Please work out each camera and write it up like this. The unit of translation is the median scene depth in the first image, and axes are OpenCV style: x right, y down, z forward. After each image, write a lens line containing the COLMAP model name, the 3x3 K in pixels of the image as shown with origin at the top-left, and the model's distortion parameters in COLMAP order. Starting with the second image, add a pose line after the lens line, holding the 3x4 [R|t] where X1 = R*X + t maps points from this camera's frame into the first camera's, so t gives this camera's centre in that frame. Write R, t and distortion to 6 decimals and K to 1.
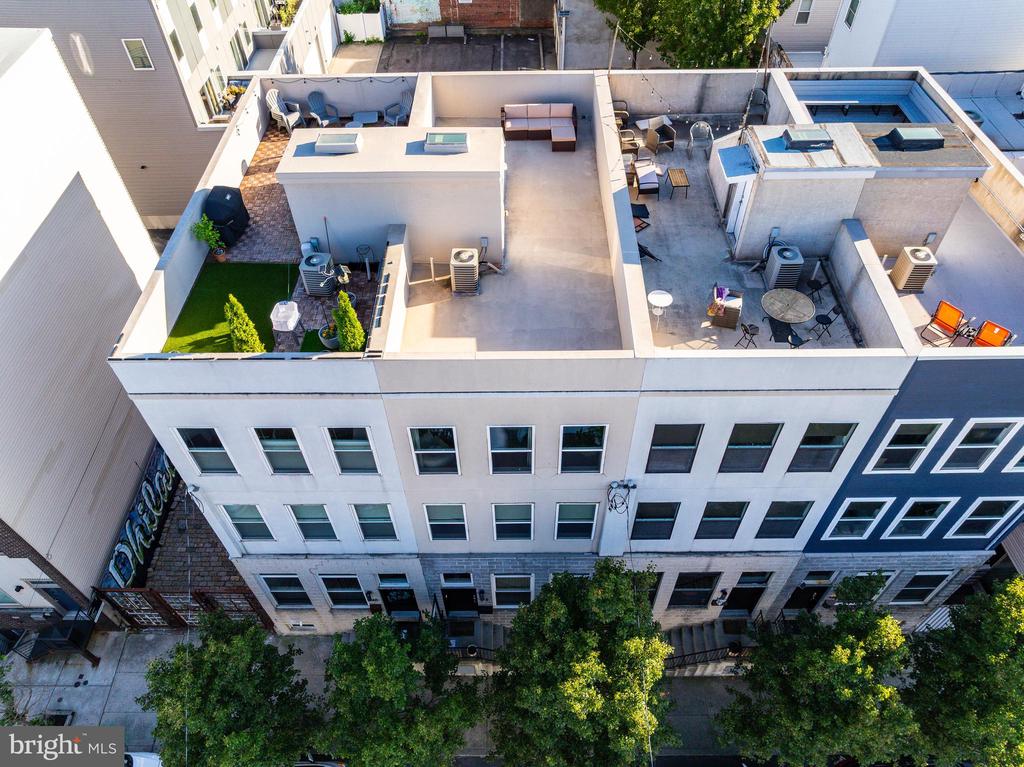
lens RADIAL K [[711.4, 0, 514.4], [0, 711.4, 375.2], [0, 0, 1]] dist [-0.020310, 0.008886]
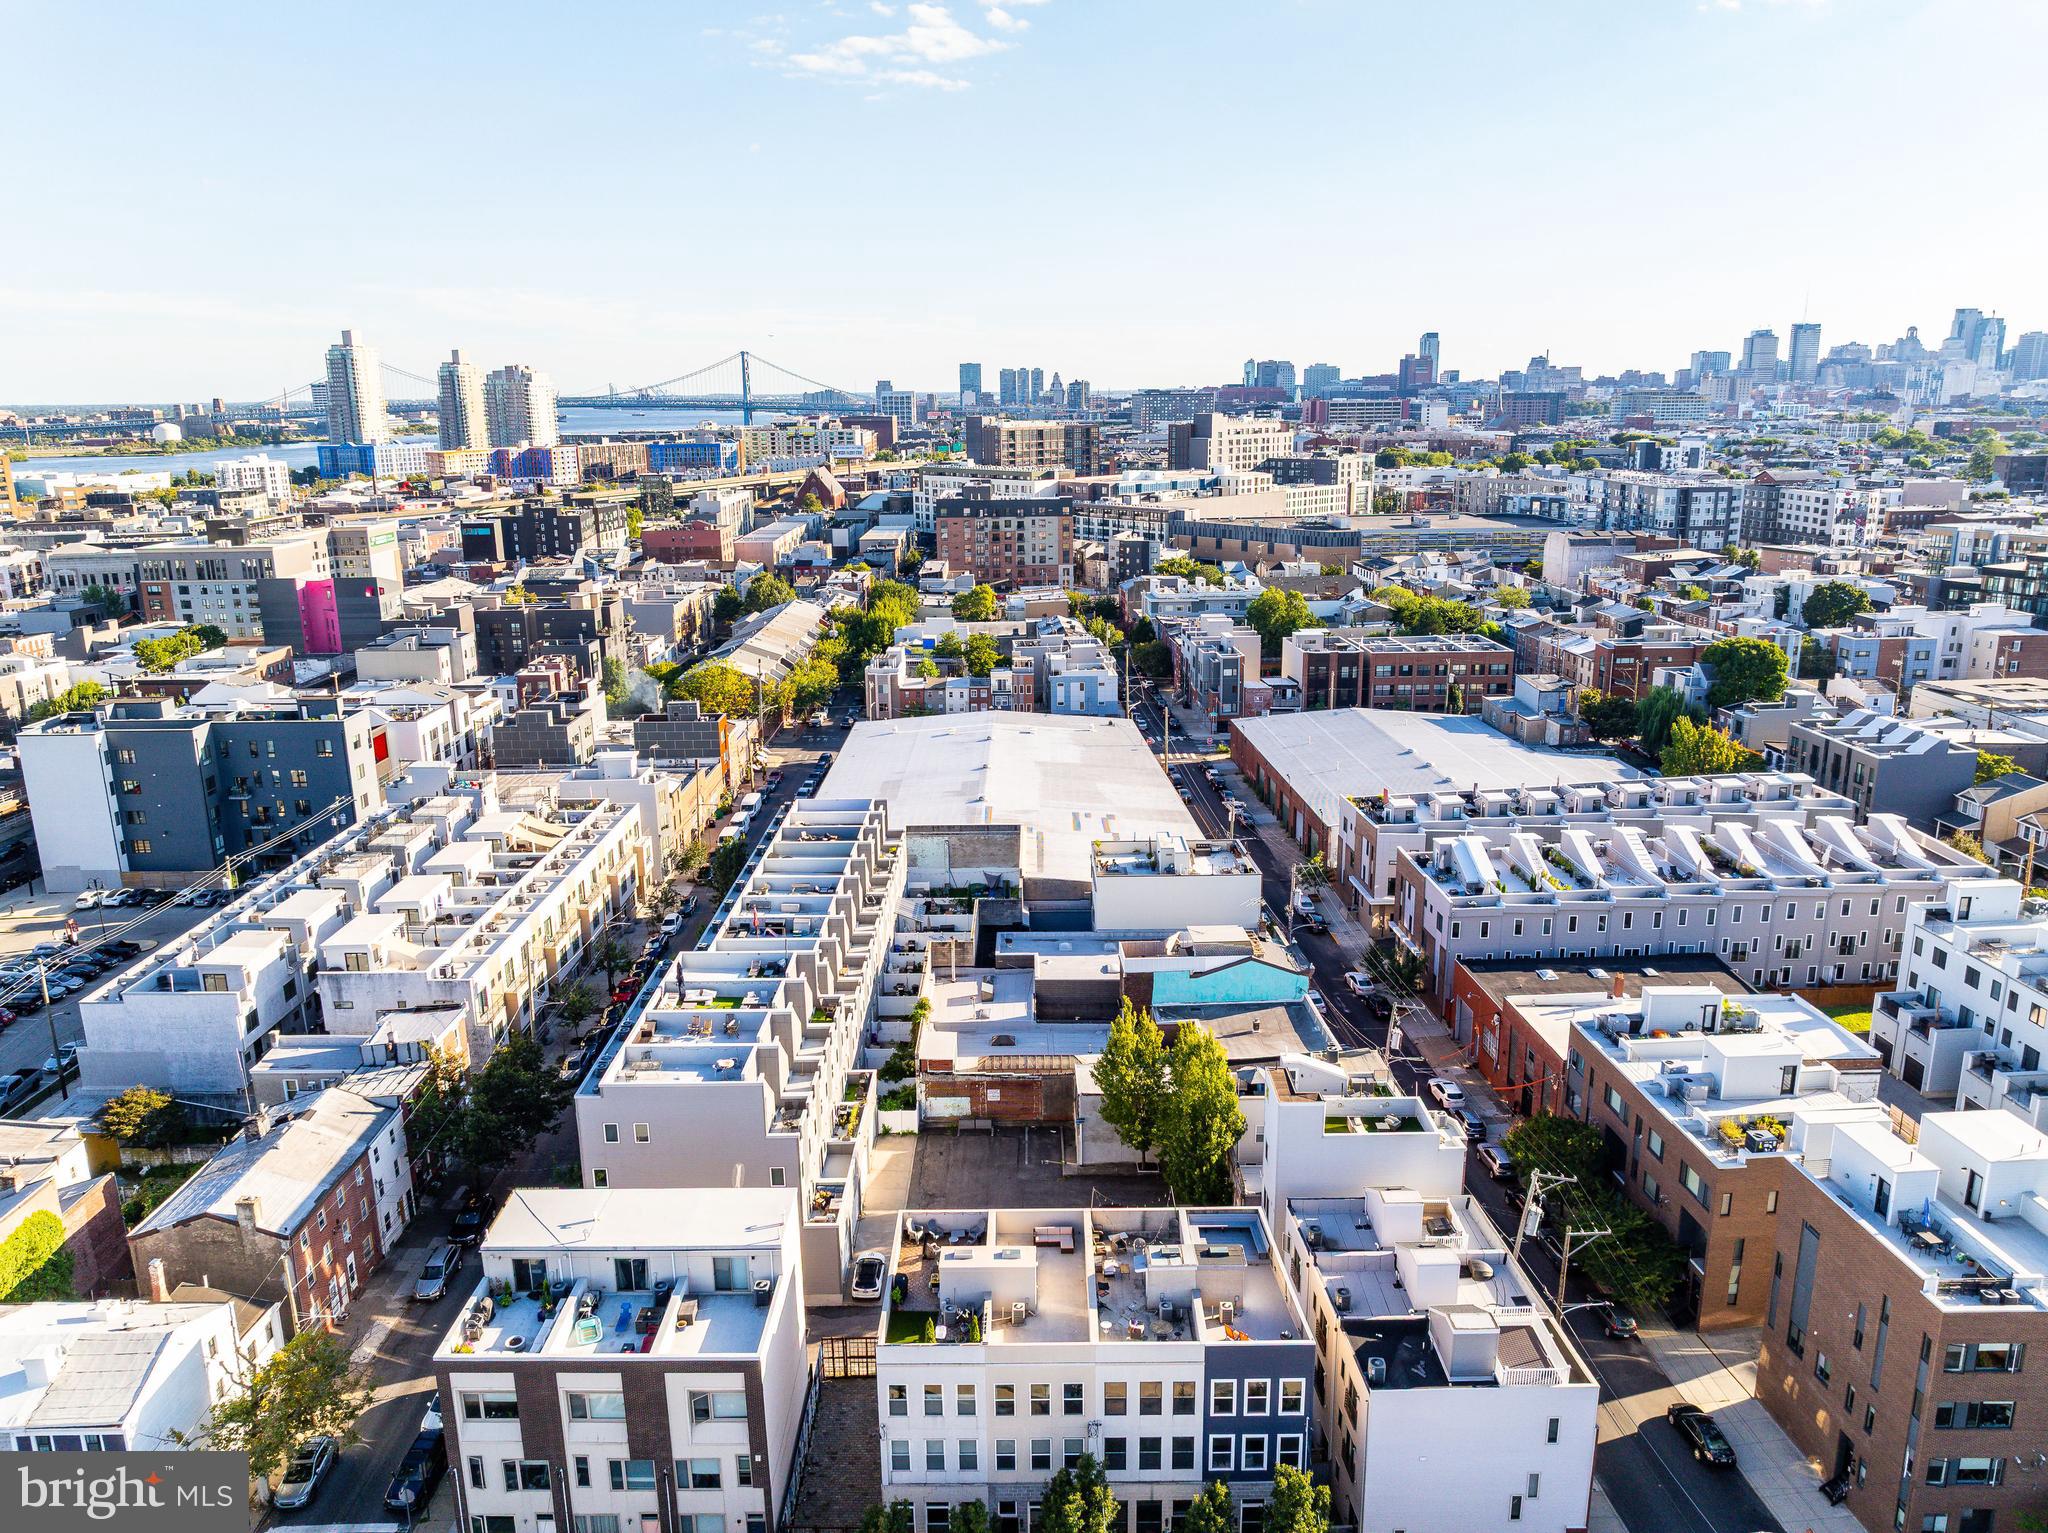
lens RADIAL K [[1415.2, 0, 1028.2], [0, 1415.2, 768.9], [0, 0, 1]] dist [-0.016204, -0.000275]
pose [[0.999997, 0.001092, -0.002233, -0.029417], [-0.002158, 0.827227, -0.561863, 0.824920], [0.001233, 0.561866, 0.827227, -3.208714]]
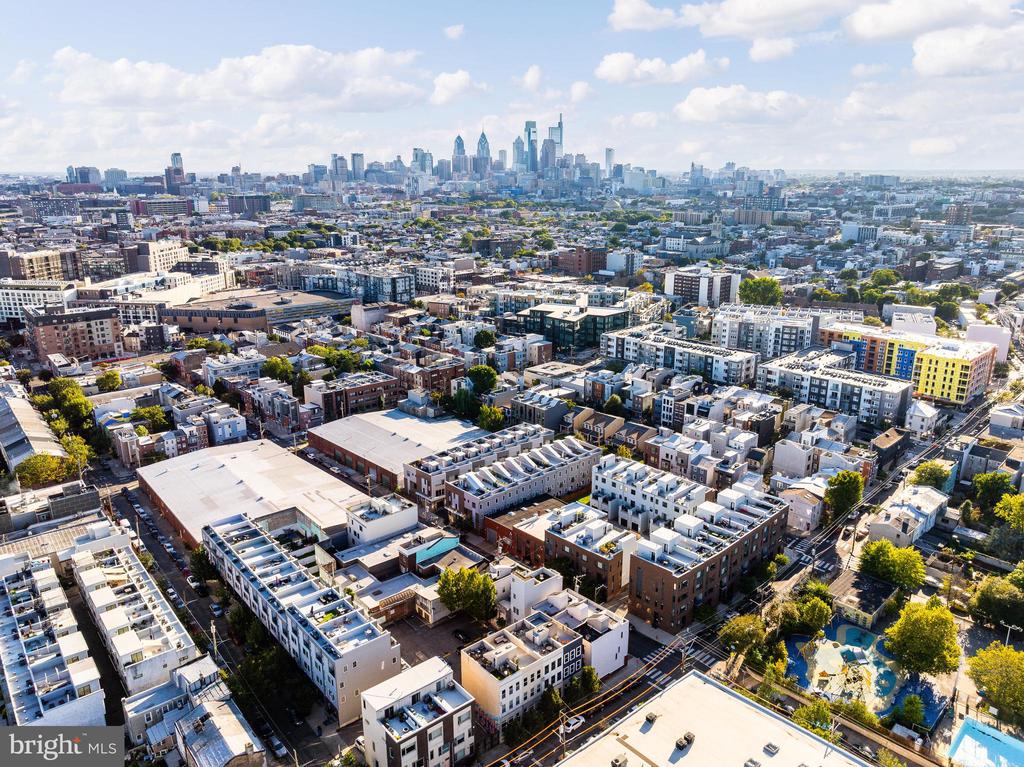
lens RADIAL K [[720.8, 0, 511.9], [0, 720.8, 382.6], [0, 0, 1]] dist [-0.021557, 0.000770]
pose [[0.764304, -0.165829, 0.623170, -4.303352], [0.479277, 0.792614, -0.376904, 0.373646], [-0.431431, 0.586741, 0.685276, -5.921115]]
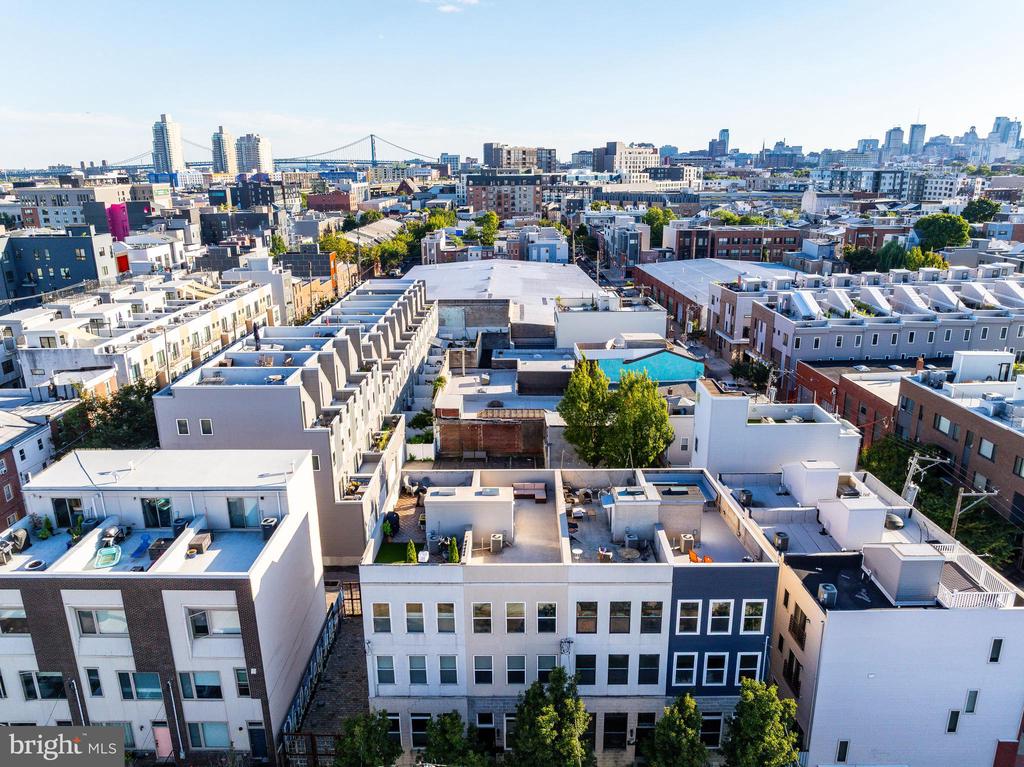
lens RADIAL K [[711.4, 0, 514.4], [0, 711.4, 375.2], [0, 0, 1]] dist [-0.020310, 0.008886]
pose [[0.999960, 0.006253, -0.006429, 0.001258], [-0.008730, 0.842912, -0.537980, 0.601221], [0.002055, 0.538014, 0.842933, -1.191784]]
